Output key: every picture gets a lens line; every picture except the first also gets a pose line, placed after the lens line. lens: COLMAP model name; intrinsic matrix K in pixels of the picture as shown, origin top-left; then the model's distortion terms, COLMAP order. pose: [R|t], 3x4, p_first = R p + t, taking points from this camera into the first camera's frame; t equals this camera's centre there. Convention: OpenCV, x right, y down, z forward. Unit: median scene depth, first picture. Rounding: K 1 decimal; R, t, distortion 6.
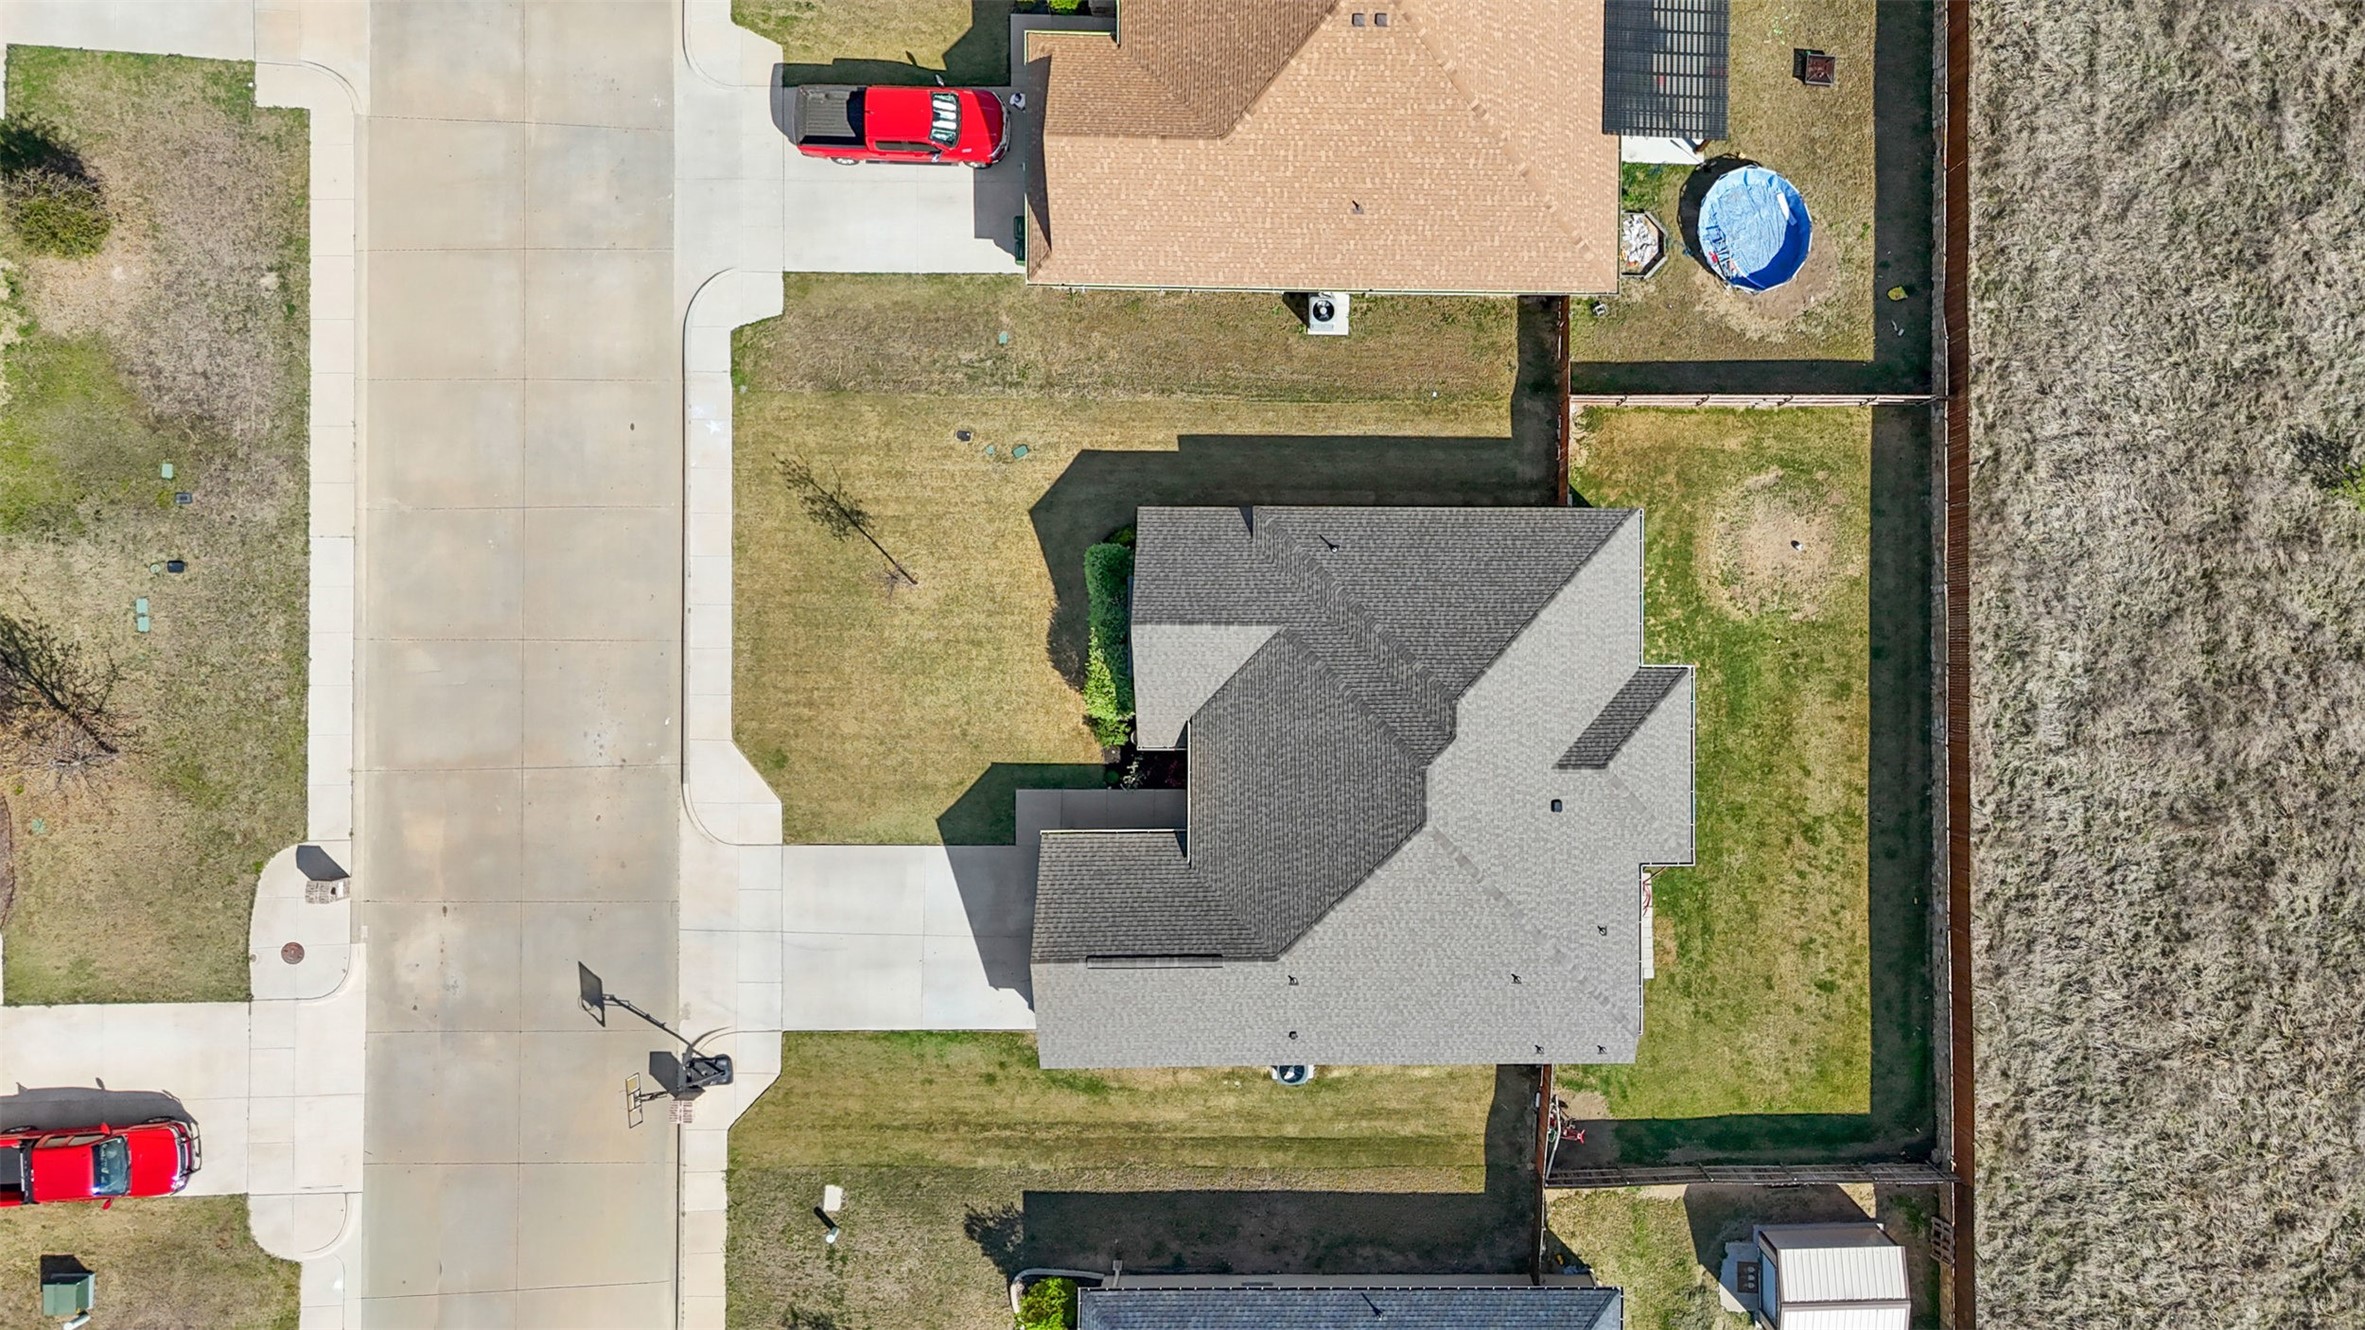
lens RADIAL K [[1743.9, 0, 1182.5], [0, 1743.9, 665.0], [0, 0, 1]] dist [0.027148, 0.000741]
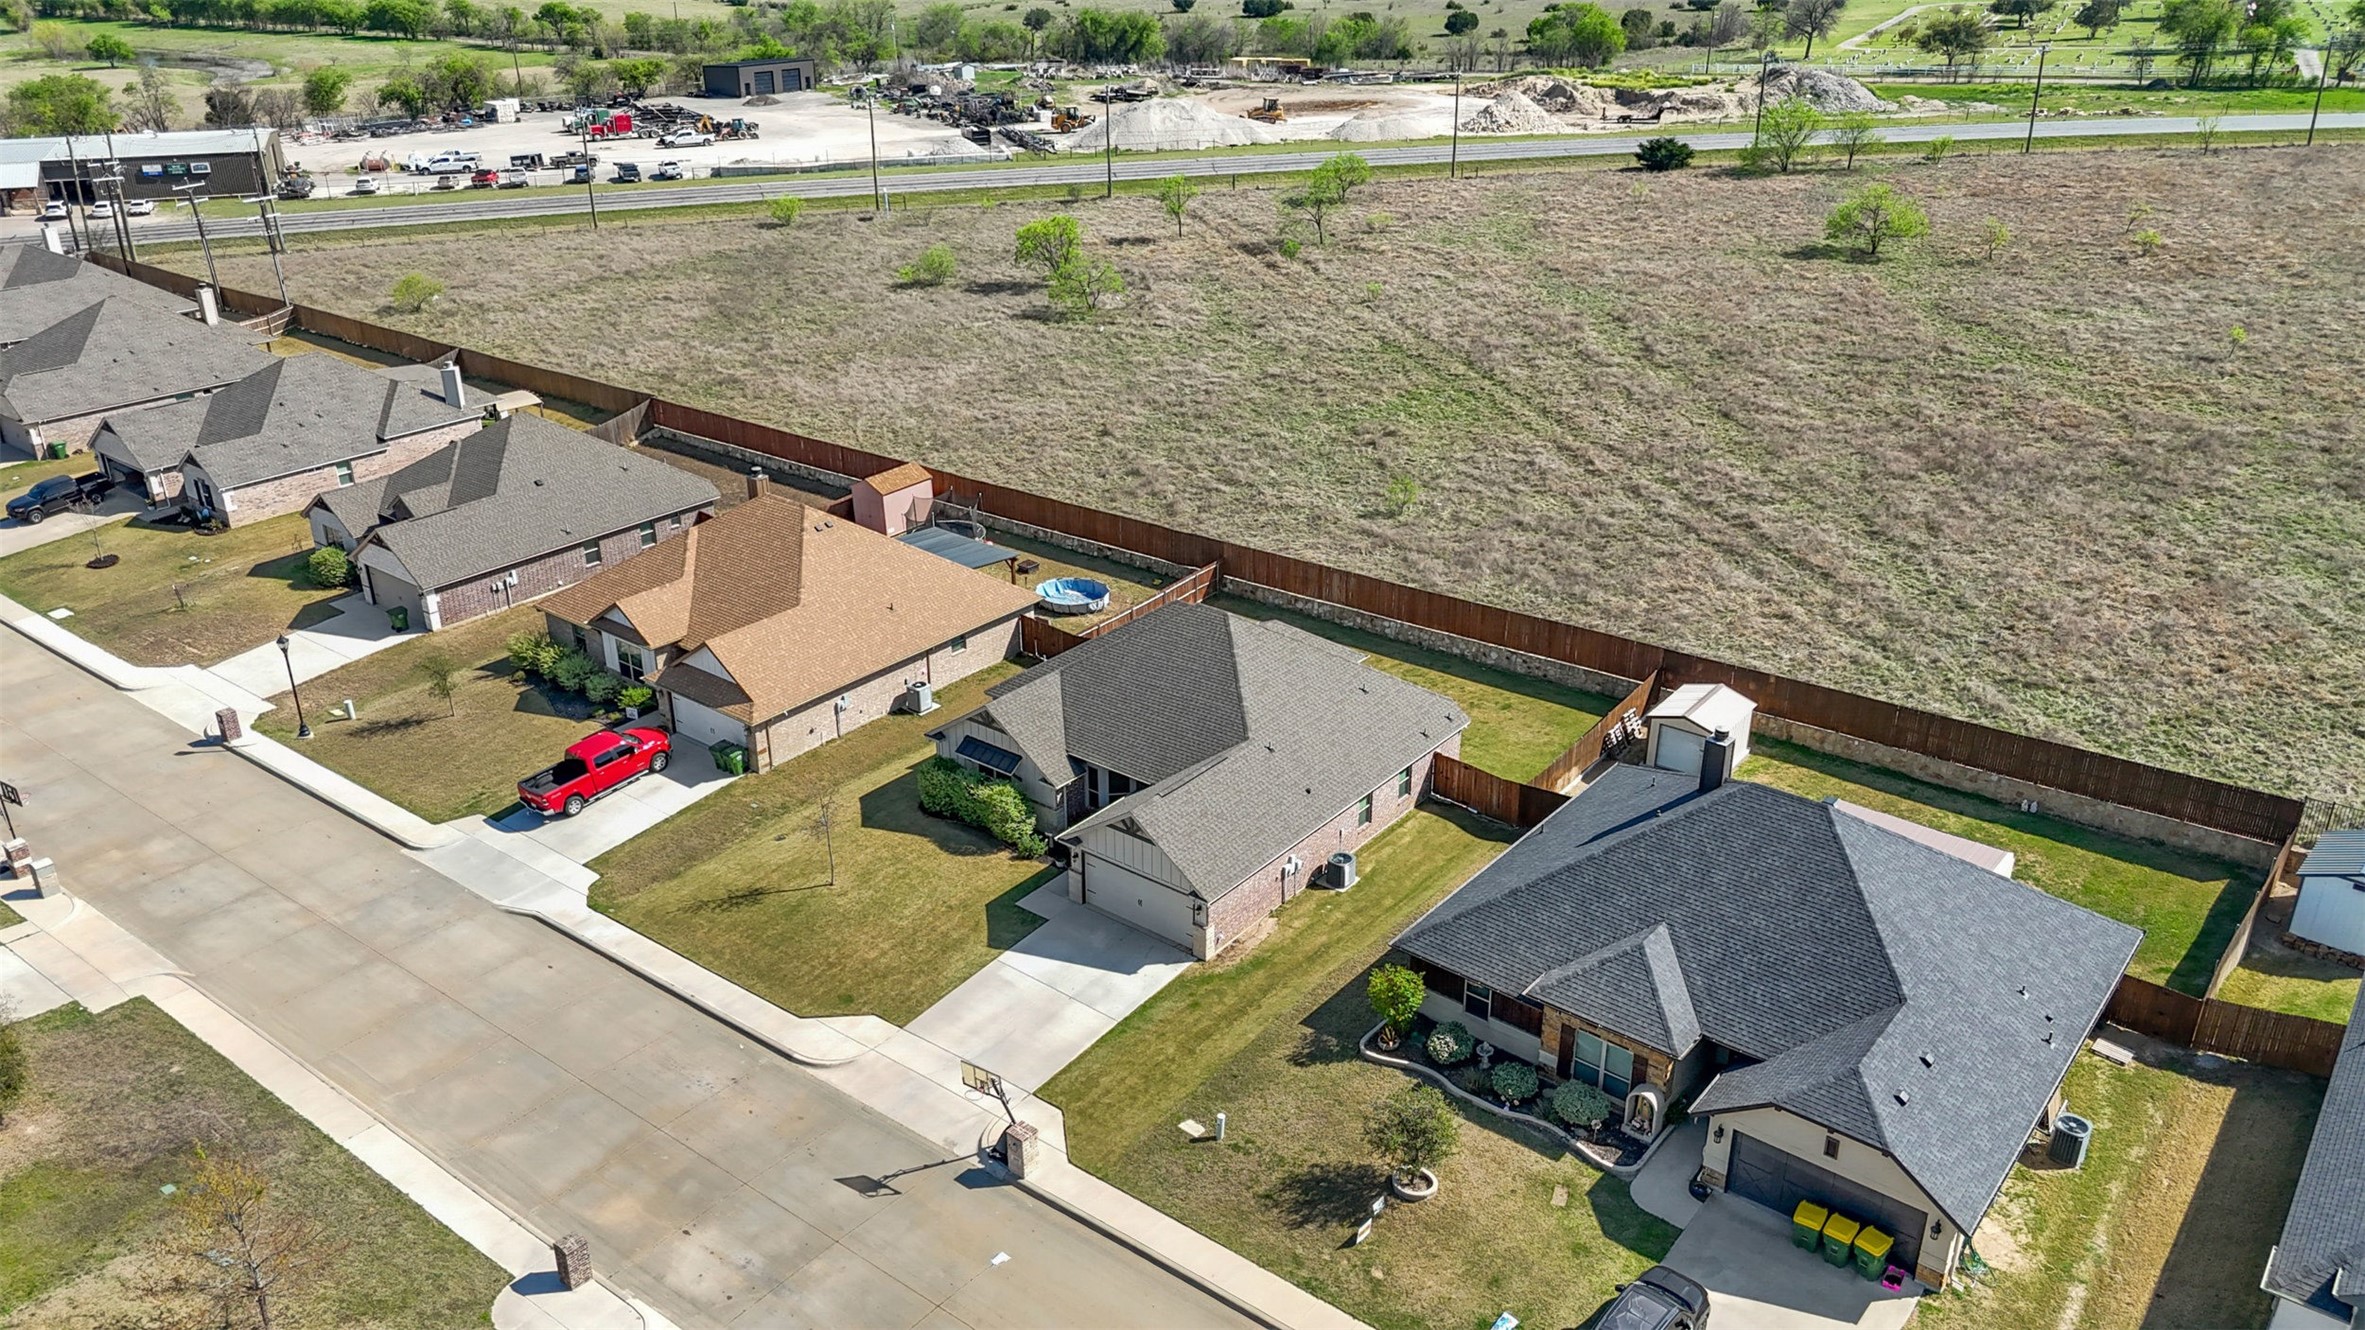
lens RADIAL K [[1743.9, 0, 1182.5], [0, 1743.9, 665.0], [0, 0, 1]] dist [0.027148, 0.000741]
pose [[0.613376, -0.399311, 0.681411, -0.762415], [0.787958, 0.250649, -0.562403, 0.781545], [0.053778, 0.881888, 0.468382, 0.316134]]
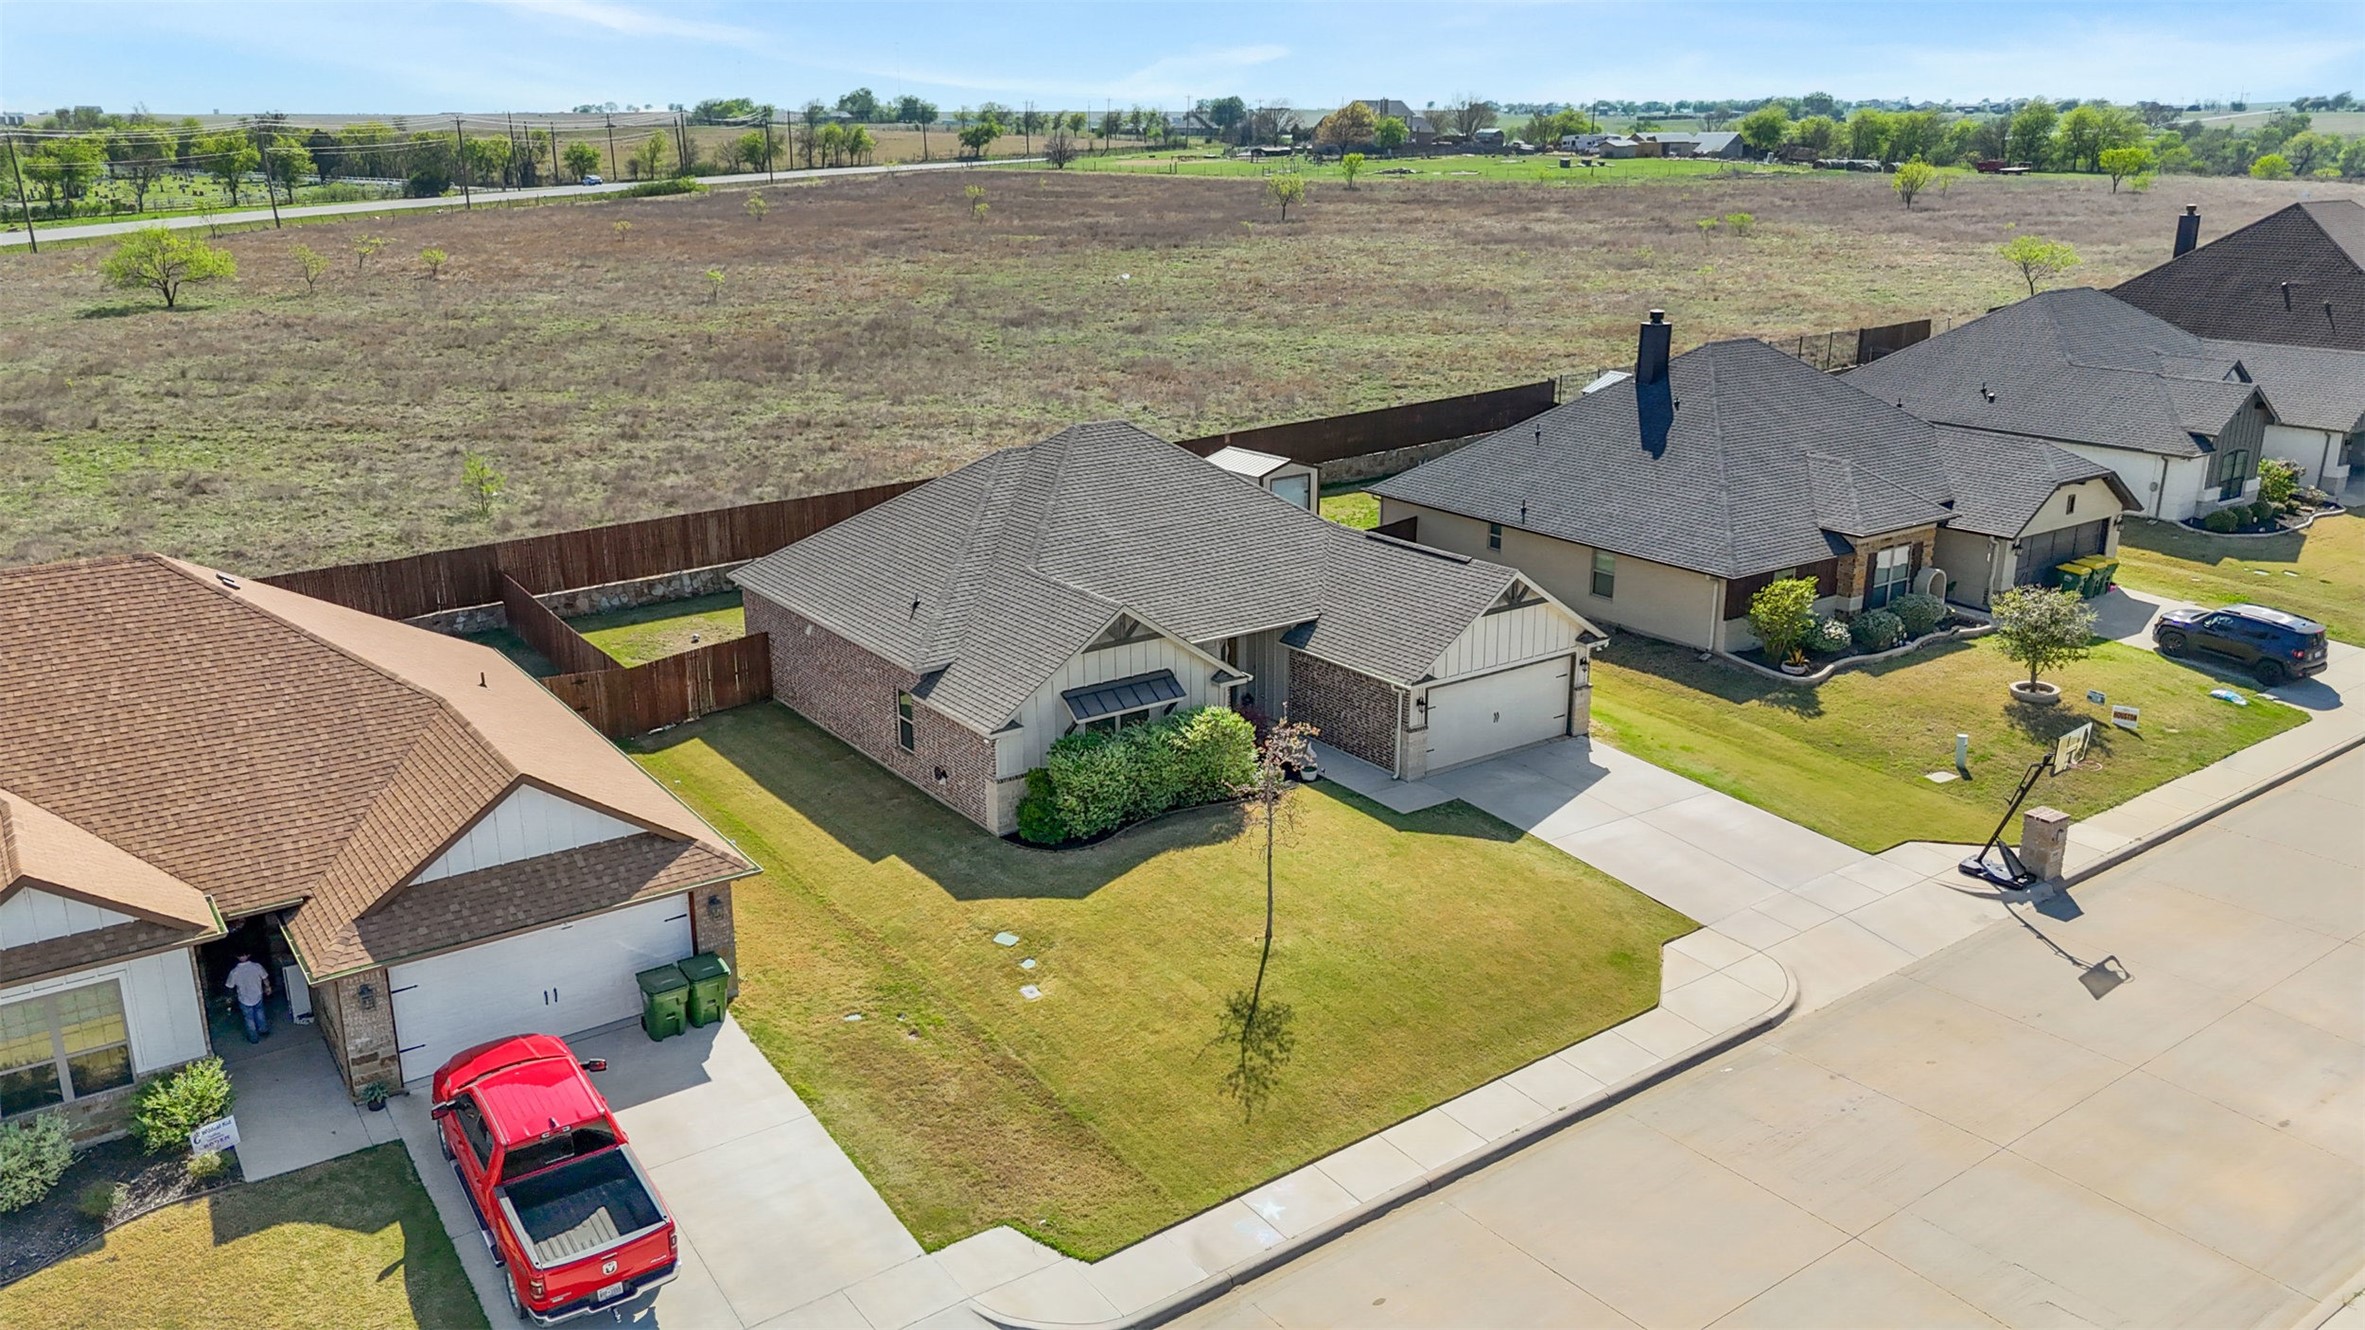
lens RADIAL K [[1717.6, 0, 1182.5], [0, 1717.6, 665.0], [0, 0, 1]] dist [0.004288, -0.000141]
pose [[-0.574187, -0.315397, 0.755536, -0.577655], [0.817802, -0.177163, 0.547552, -0.399571], [-0.038843, 0.932276, 0.359657, 0.681899]]
